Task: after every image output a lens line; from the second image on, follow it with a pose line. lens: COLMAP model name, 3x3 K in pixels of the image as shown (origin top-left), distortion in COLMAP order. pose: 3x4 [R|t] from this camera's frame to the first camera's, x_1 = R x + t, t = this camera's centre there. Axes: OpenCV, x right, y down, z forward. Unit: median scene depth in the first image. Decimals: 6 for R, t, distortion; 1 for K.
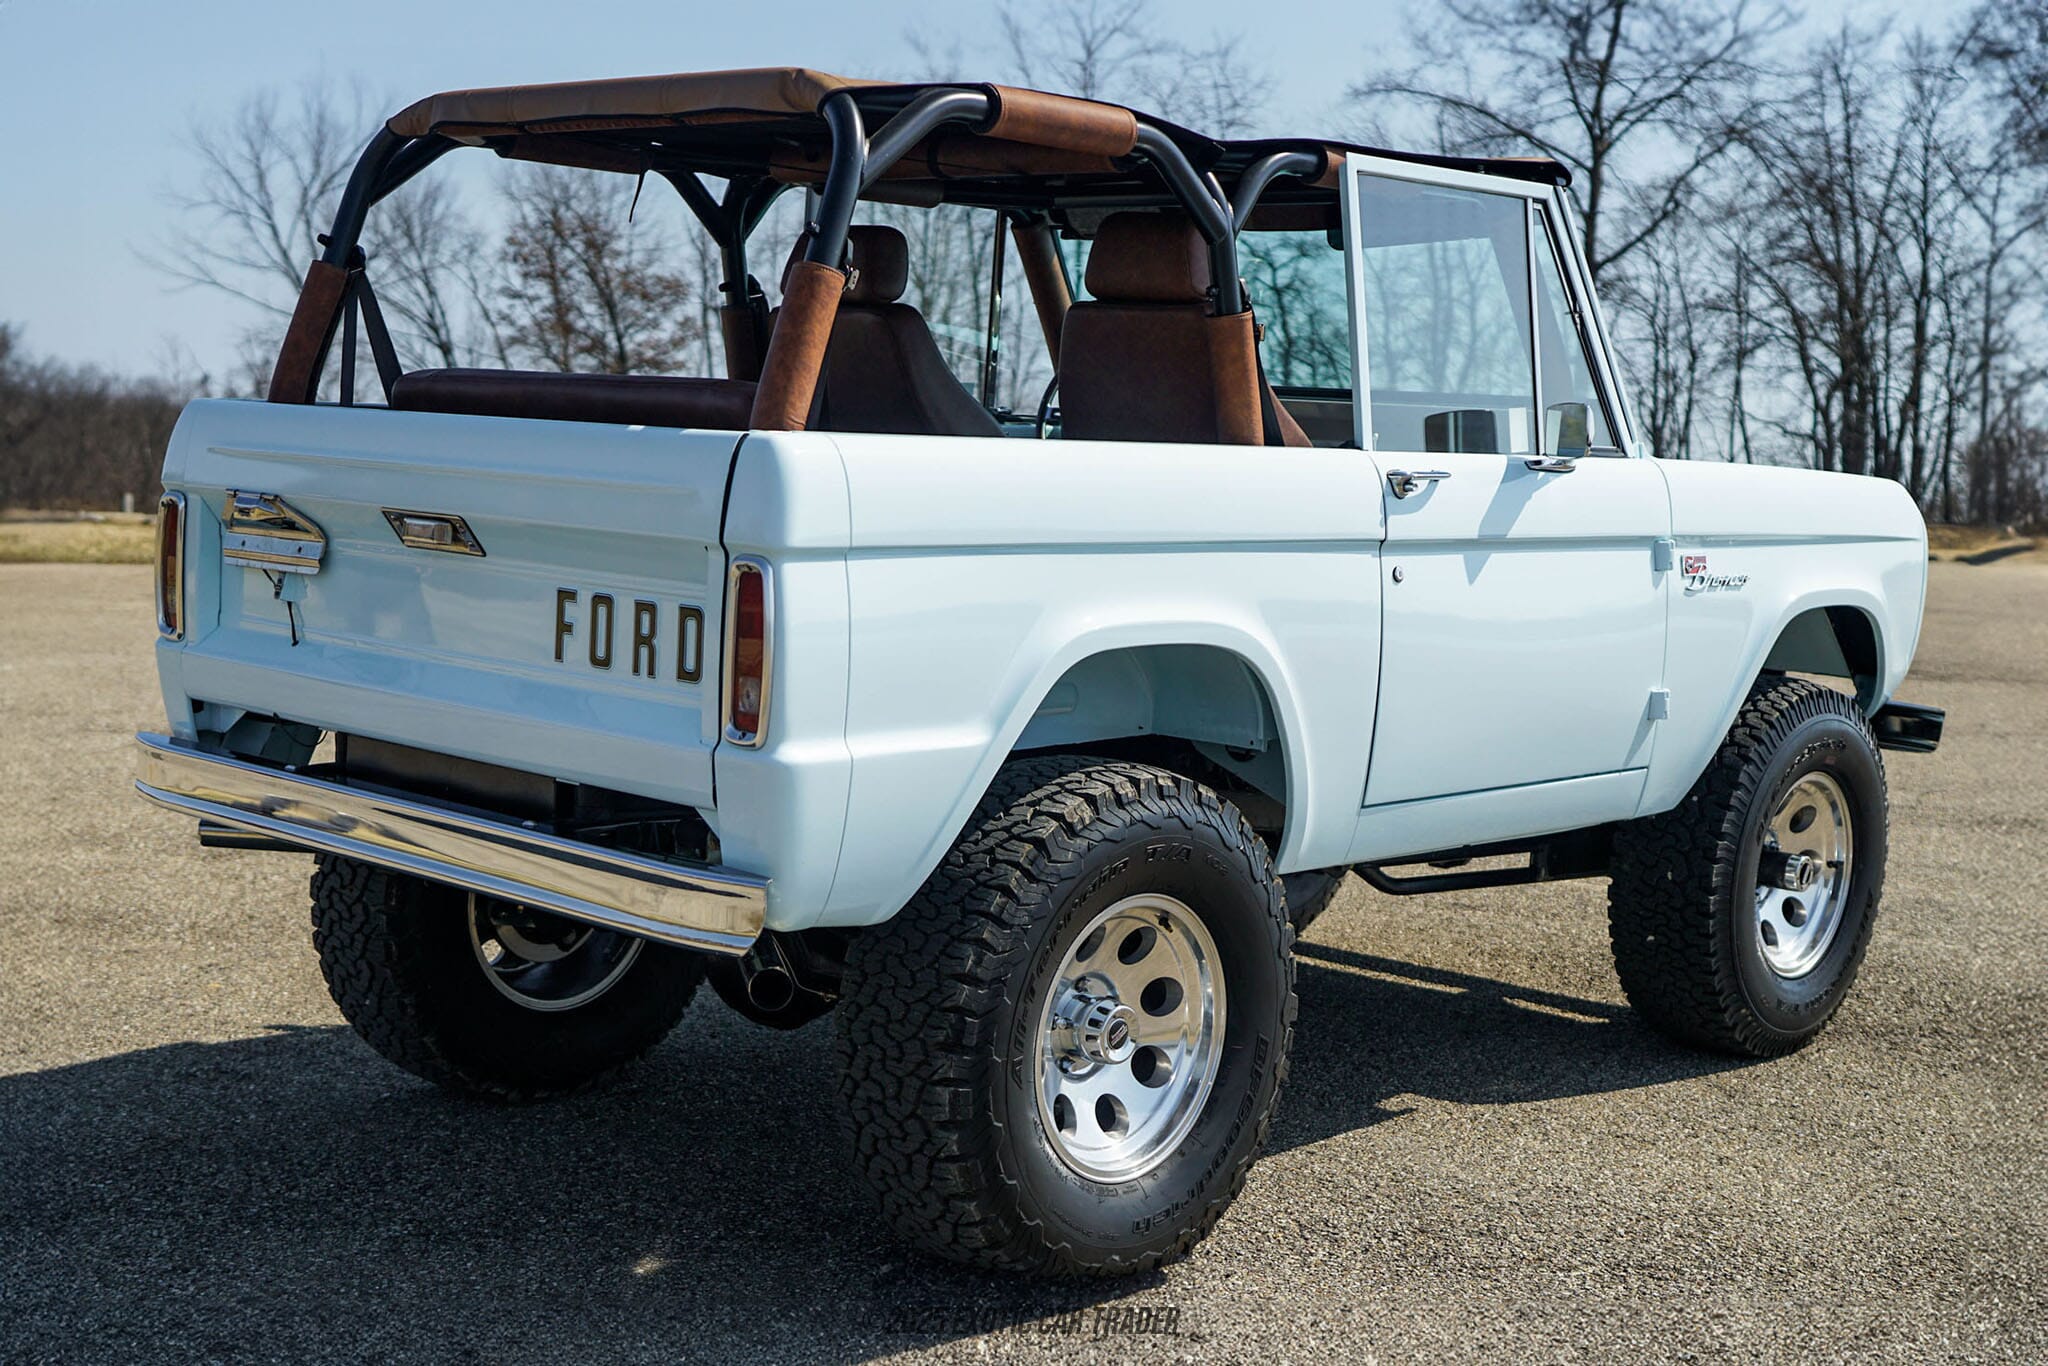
lens RADIAL K [[2608.4, 0, 1024.0], [0, 2608.4, 683.0], [0, 0, 1]] dist [-0.017045, 0.017470]
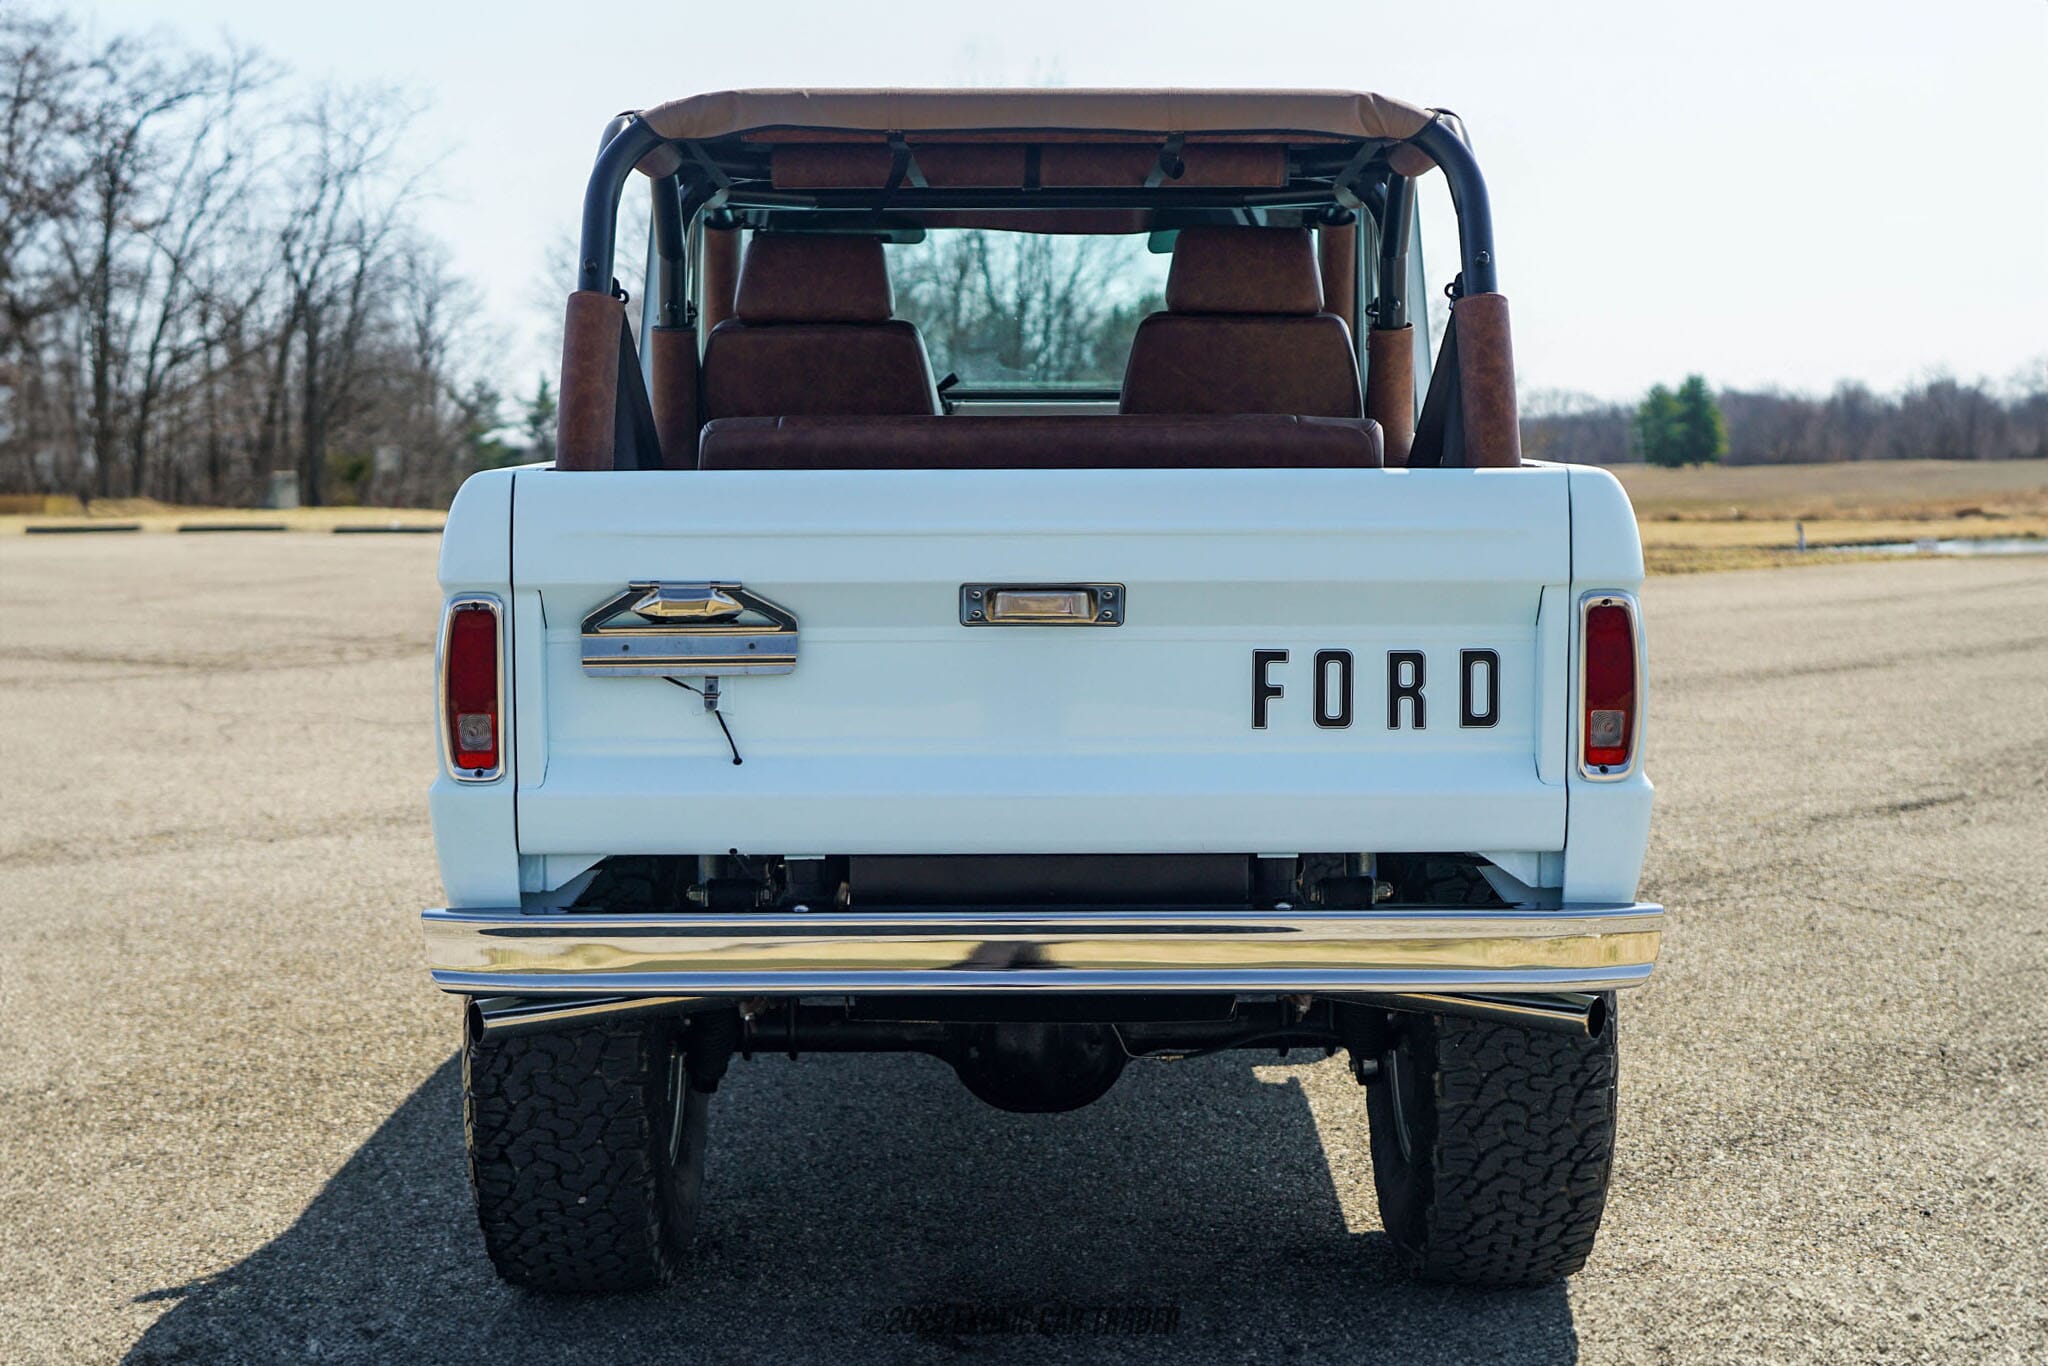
lens RADIAL K [[2737.3, 0, 1022.6], [0, 2737.3, 728.1], [0, 0, 1]] dist [0.007335, 0.031545]
pose [[0.727208, -0.120518, 0.675754, -0.907629], [0.108019, 0.992292, 0.060728, -0.077583], [-0.677864, 0.028833, 0.734621, 0.347542]]
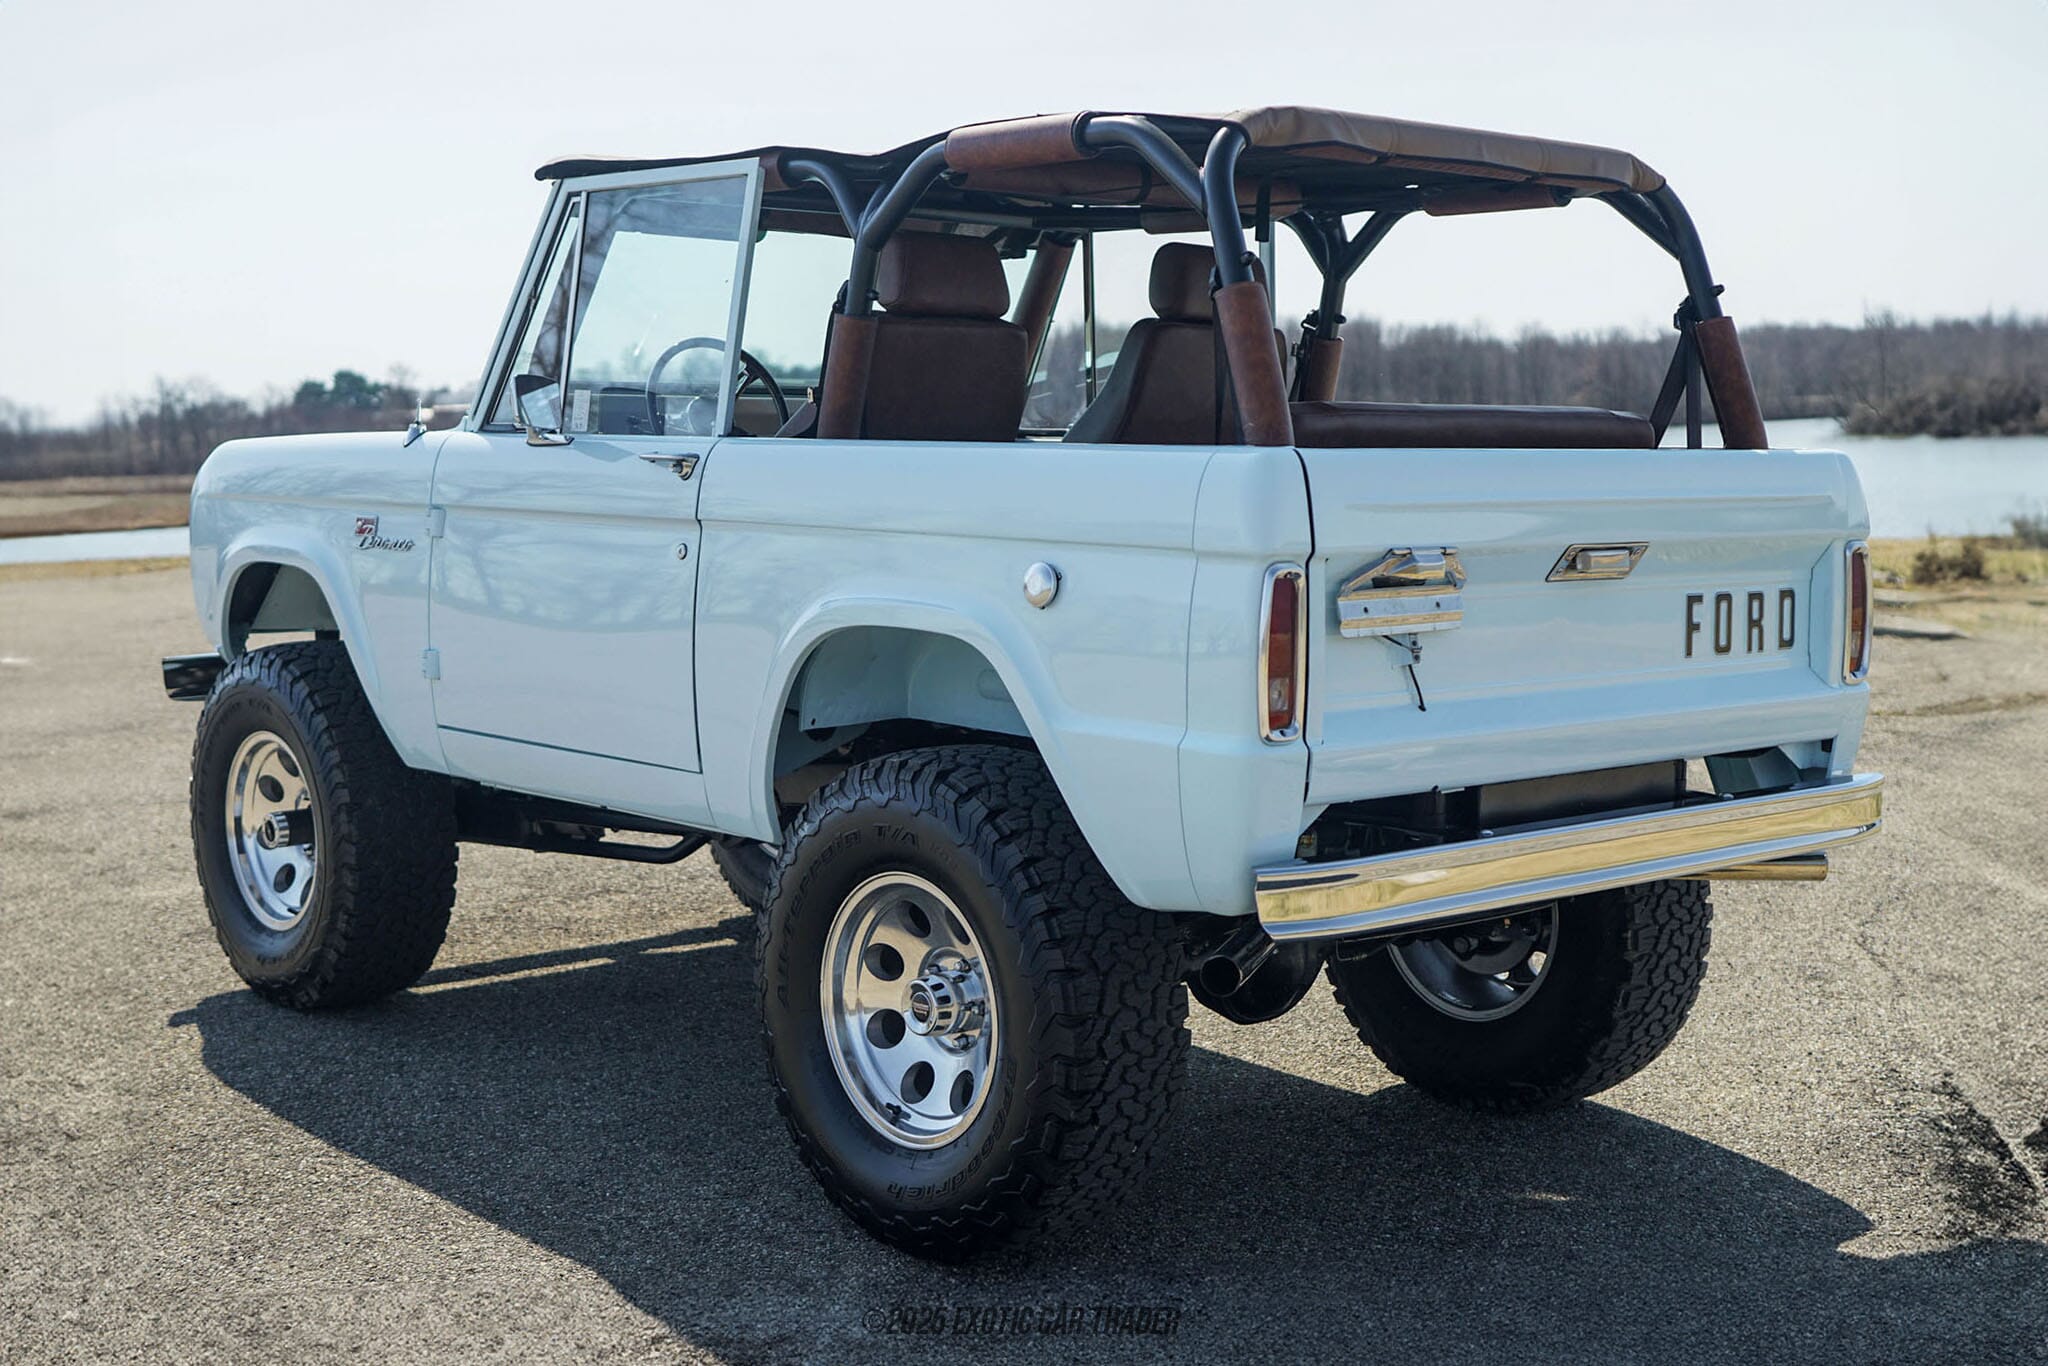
lens RADIAL K [[2608.4, 0, 1024.0], [0, 2608.4, 683.0], [0, 0, 1]] dist [-0.017045, 0.017470]
pose [[0.093001, -0.140030, 0.985770, -1.365609], [0.101873, 0.986203, 0.130480, -0.180484], [-0.990441, 0.088289, 0.105984, 1.185597]]
